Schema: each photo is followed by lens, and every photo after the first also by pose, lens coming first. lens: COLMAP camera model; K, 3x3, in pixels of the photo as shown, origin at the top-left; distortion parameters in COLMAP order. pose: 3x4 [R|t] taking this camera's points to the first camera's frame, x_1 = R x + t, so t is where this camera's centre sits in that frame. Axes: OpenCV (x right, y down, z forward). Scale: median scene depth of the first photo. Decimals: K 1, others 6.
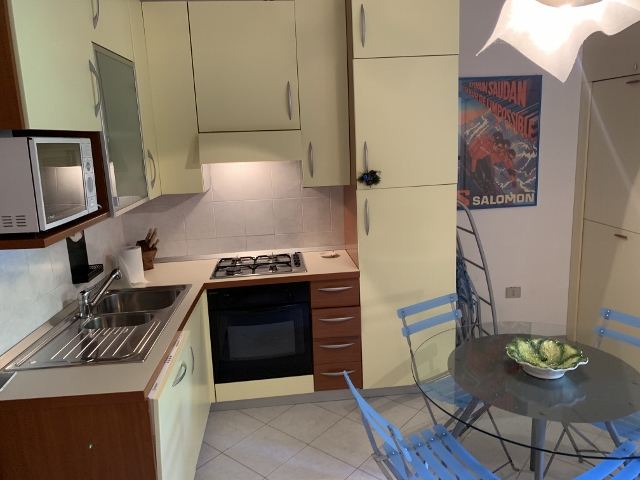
lens RADIAL K [[493.3, 0, 326.5], [0, 493.3, 233.3], [0, 0, 1]] dist [0.033262, -0.014451]
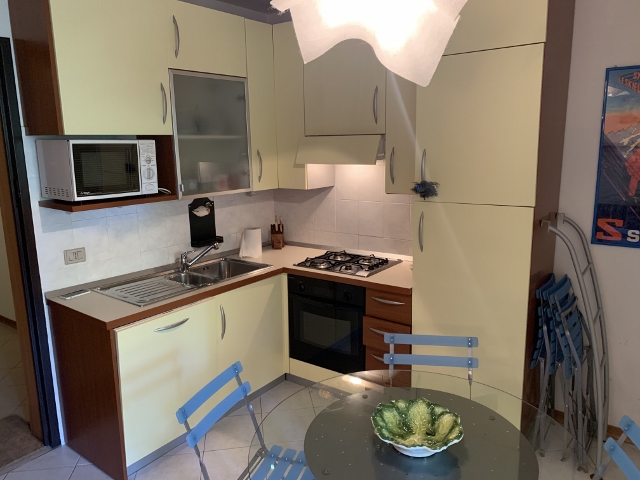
lens RADIAL K [[490.4, 0, 318.3], [0, 490.4, 238.4], [0, 0, 1]] dist [0.082428, -0.125505]
pose [[0.740015, 0.157238, -0.653953, 0.514384], [-0.144444, 0.986757, 0.073806, -0.058099], [0.656897, 0.039842, 0.752927, 0.179433]]
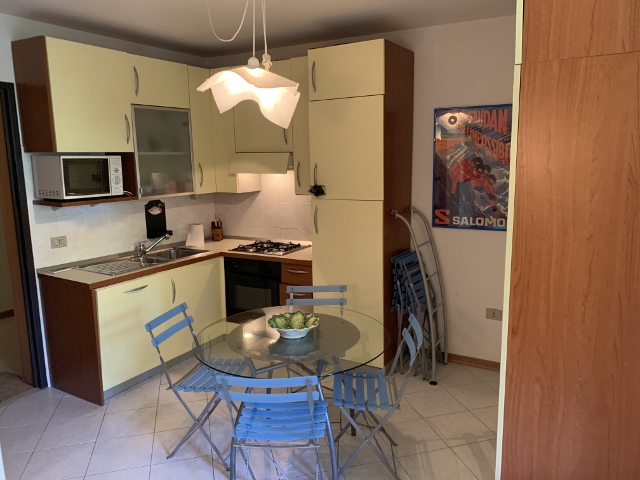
lens RADIAL K [[491.5, 0, 325.7], [0, 491.5, 238.0], [0, 0, 1]] dist [0.050710, -0.065768]
pose [[0.811384, 0.125321, -0.570921, 0.813461], [-0.131298, 0.990861, 0.030902, -0.027962], [0.569576, 0.049887, 0.820423, -0.049946]]
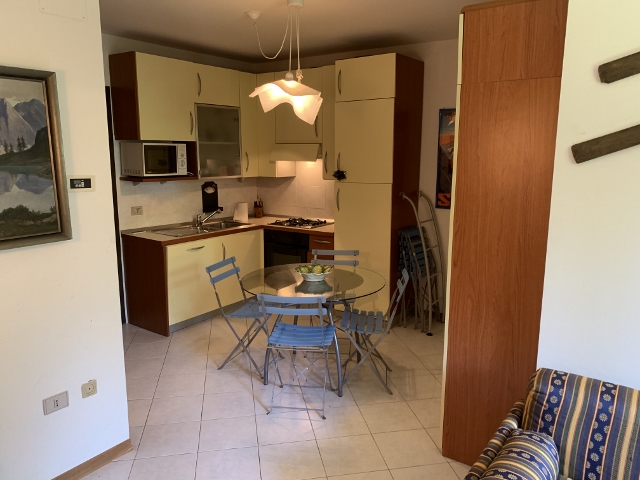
lens RADIAL K [[489.0, 0, 323.2], [0, 489.0, 238.7], [0, 0, 1]] dist [0.086912, -0.106753]
pose [[0.757541, 0.157585, -0.633482, 1.027947], [-0.159393, 0.985704, 0.054595, 0.013895], [0.633029, 0.059614, 0.771829, -0.245596]]
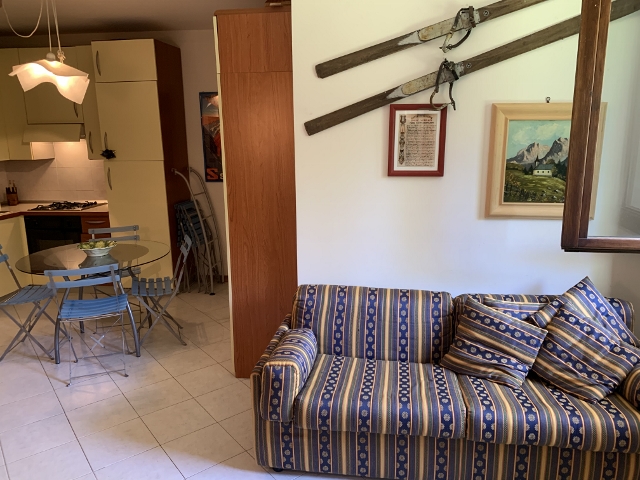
lens RADIAL K [[490.3, 0, 322.7], [0, 490.3, 232.3], [0, 0, 1]] dist [0.037927, -0.055851]
pose [[0.972117, 0.075488, -0.222013, 1.090388], [-0.072482, 0.997134, 0.021671, 0.055818], [0.223013, -0.004974, 0.974803, -0.413045]]
